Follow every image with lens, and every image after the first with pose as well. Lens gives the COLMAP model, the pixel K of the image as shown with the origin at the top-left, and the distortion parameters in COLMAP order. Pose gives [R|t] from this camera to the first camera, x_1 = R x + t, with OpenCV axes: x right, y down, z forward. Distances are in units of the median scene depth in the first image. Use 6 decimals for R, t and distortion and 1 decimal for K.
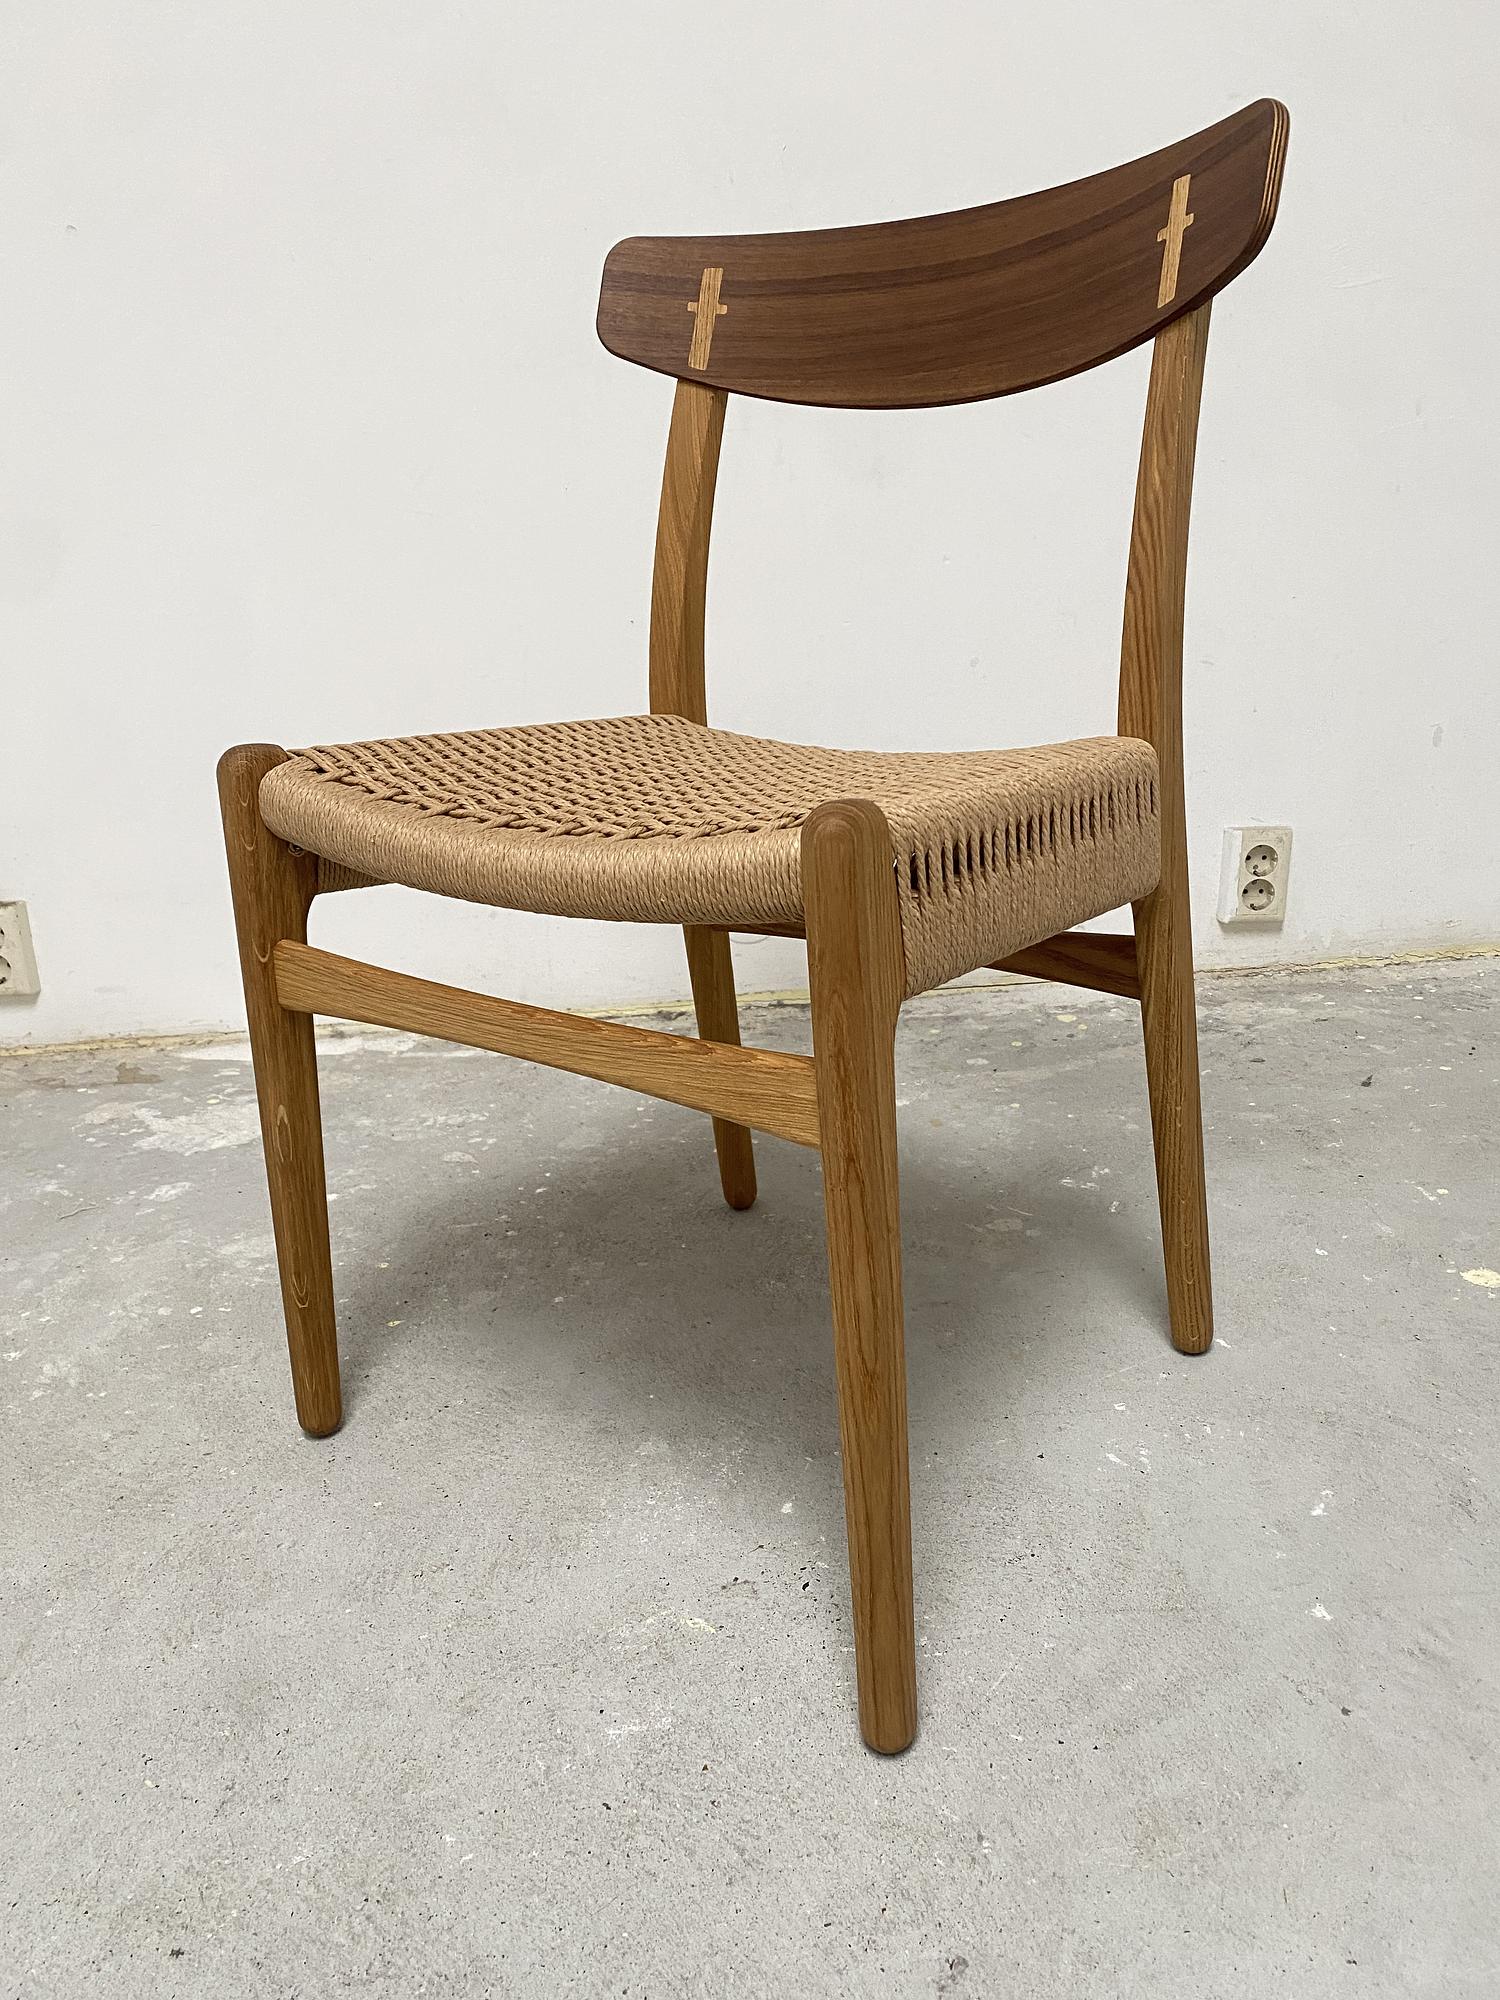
lens RADIAL K [[1548.6, 0, 735.7], [0, 1548.6, 996.0], [0, 0, 1]] dist [0.004476, 0.005494]
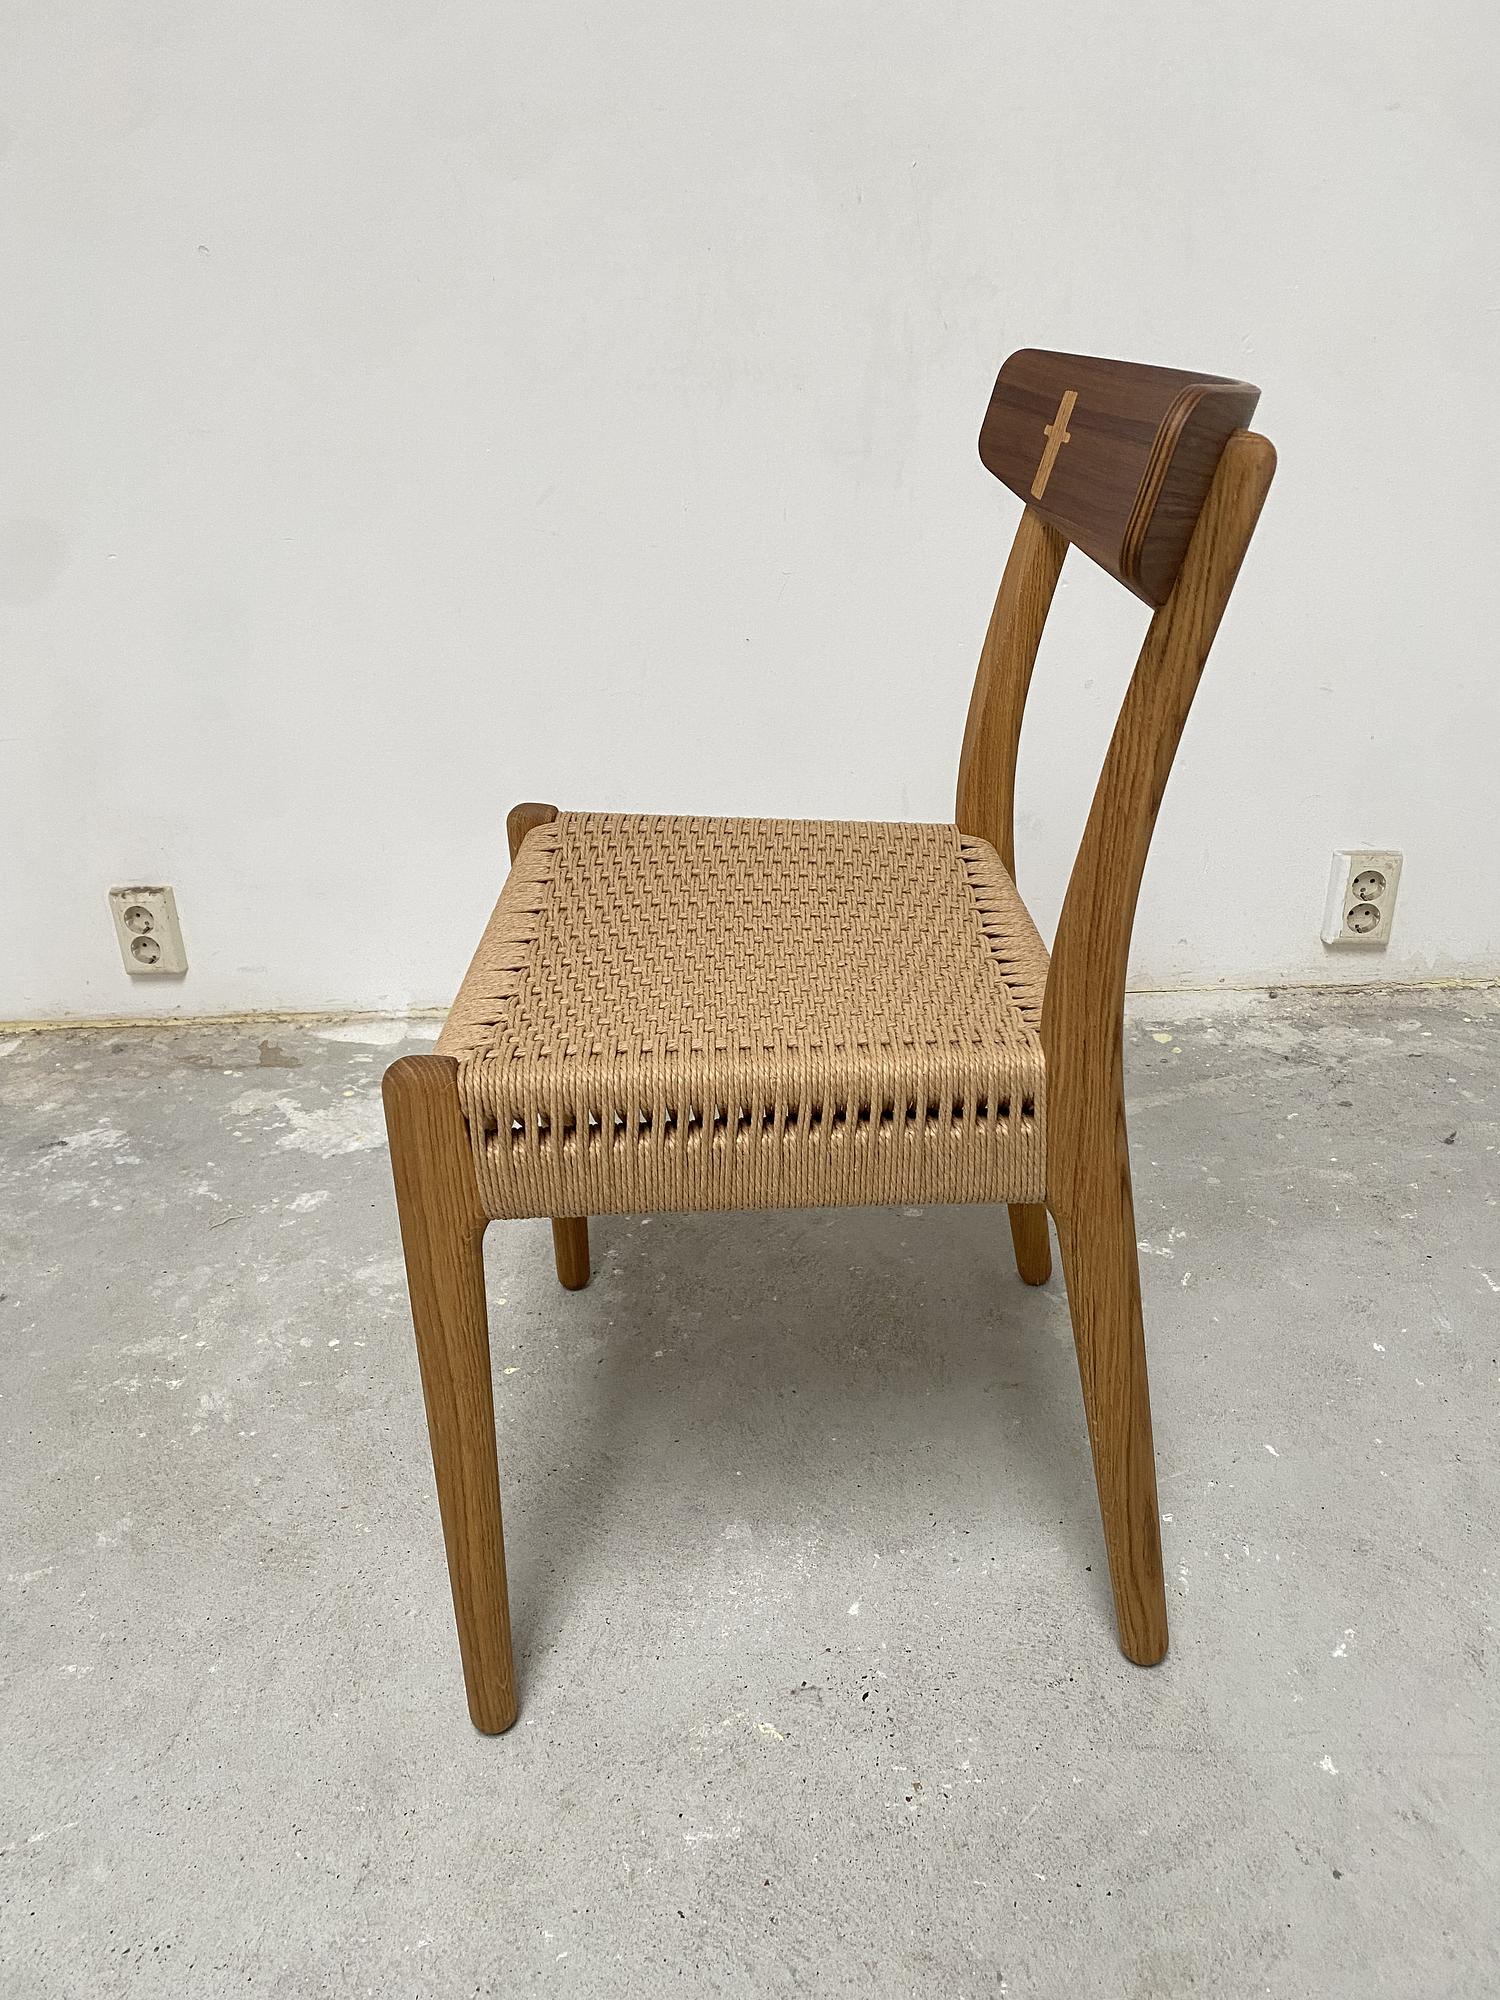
lens RADIAL K [[1541.7, 0, 750.0], [0, 1541.7, 1000.0], [0, 0, 1]] dist [0.000065, 0.006994]
pose [[0.997085, 0.033084, -0.068754, 0.015319], [-0.024026, 0.991403, 0.128622, -0.185569], [0.072418, -0.126595, 0.989307, -0.035542]]
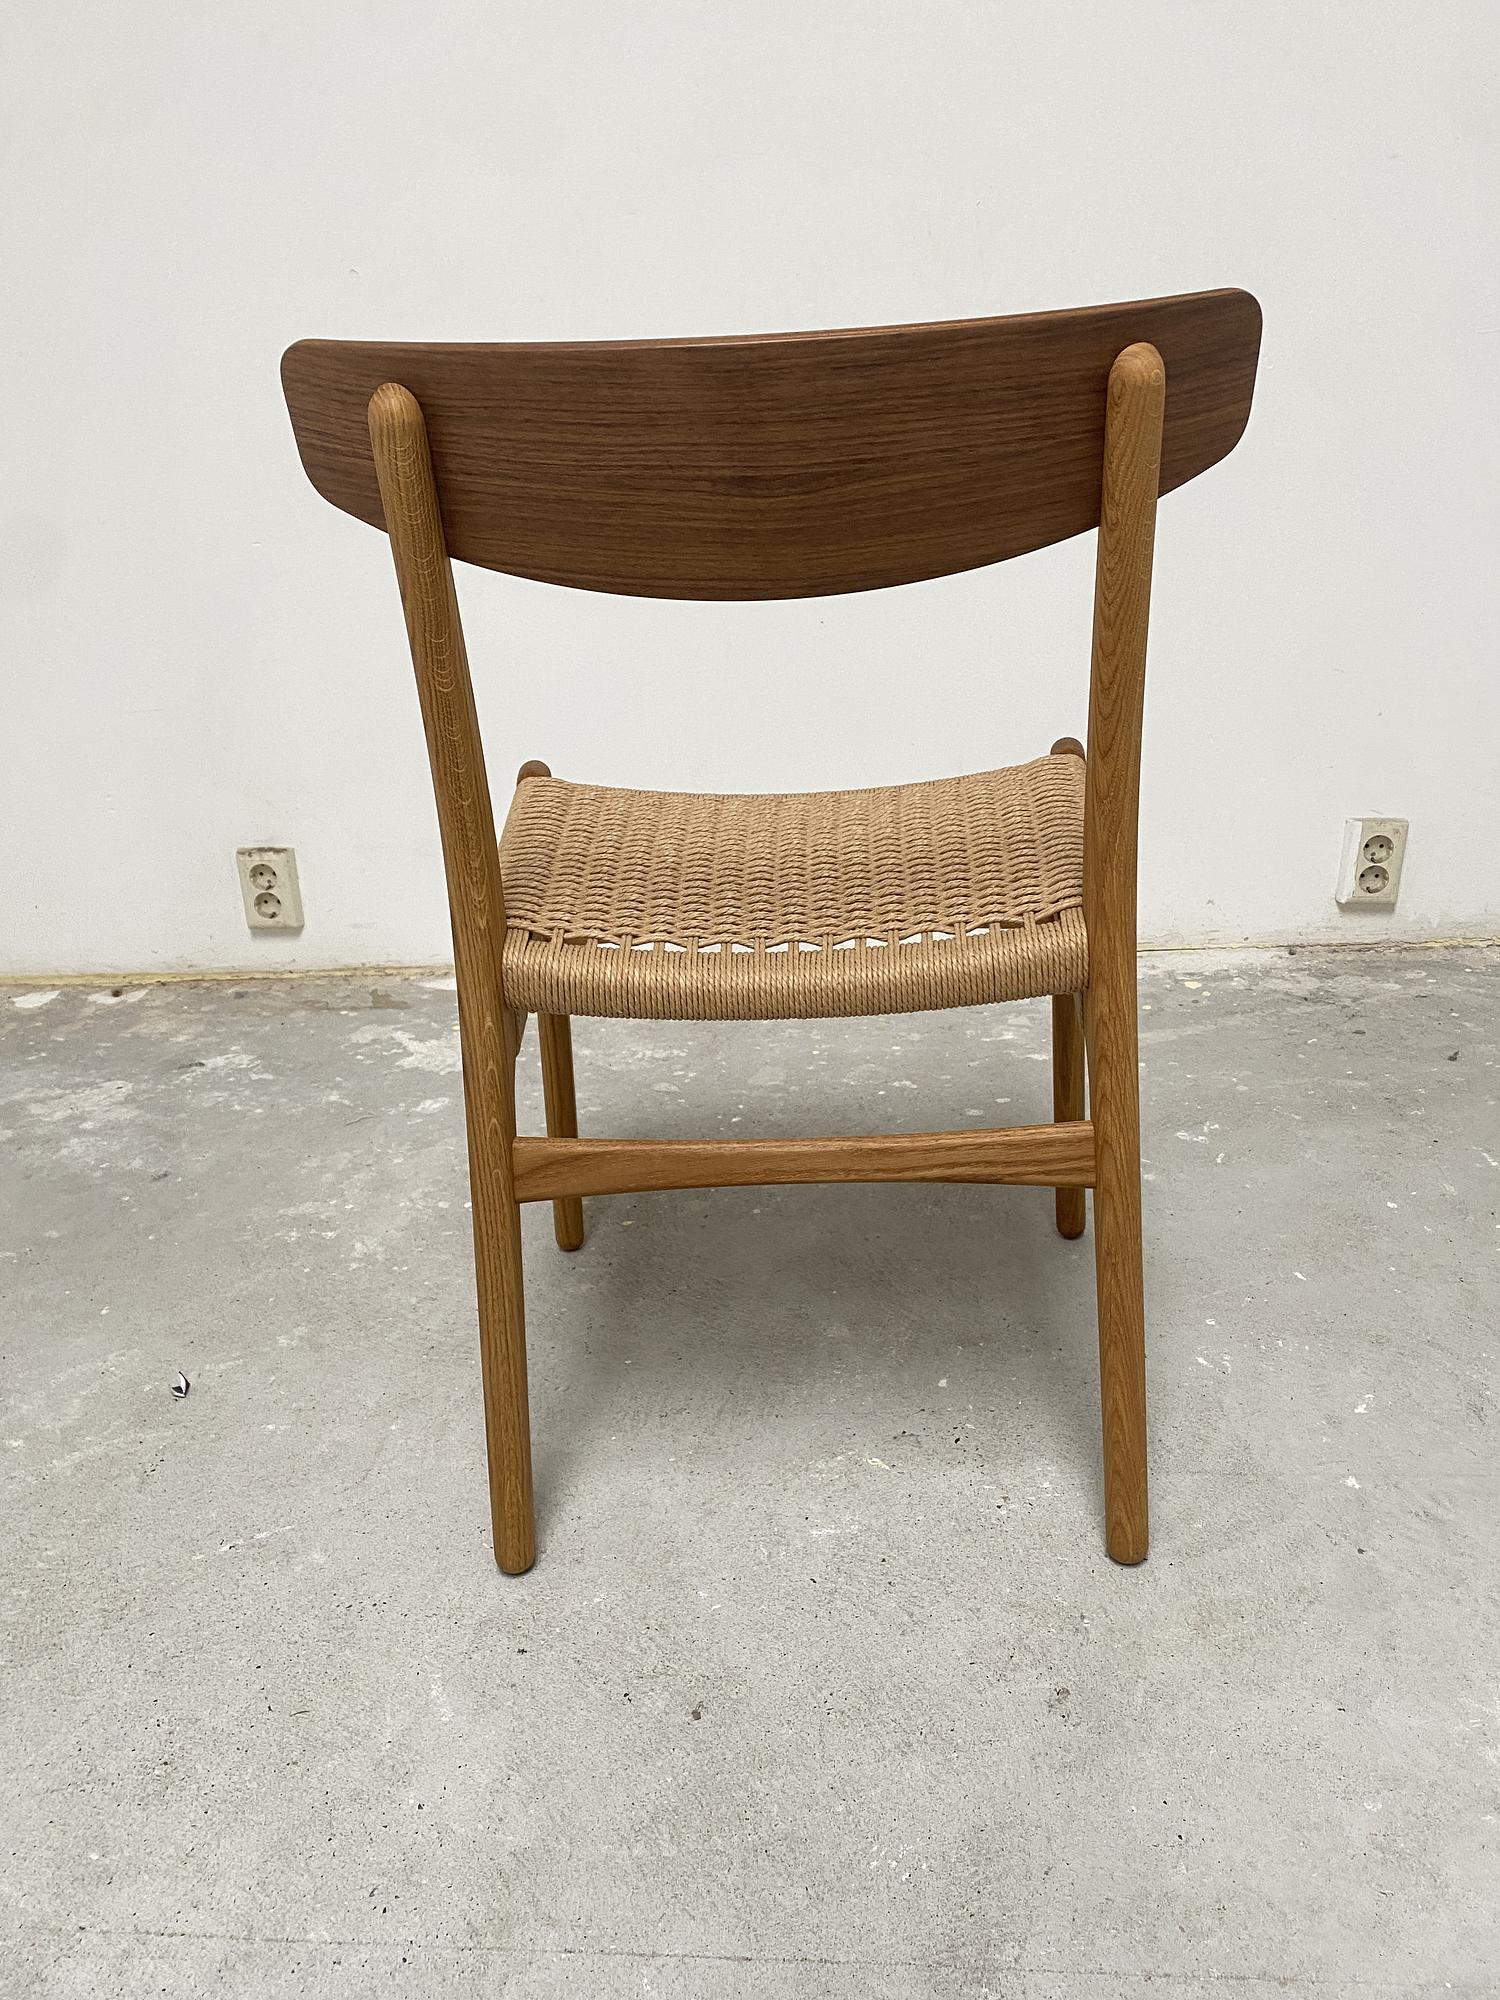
lens RADIAL K [[1547.1, 0, 756.5], [0, 1547.1, 1017.5], [0, 0, 1]] dist [0.008785, -0.001311]
pose [[0.996747, 0.040811, -0.069494, -0.034435], [-0.035276, 0.996243, 0.079097, -0.054914], [0.072461, -0.076388, 0.994442, -0.210925]]
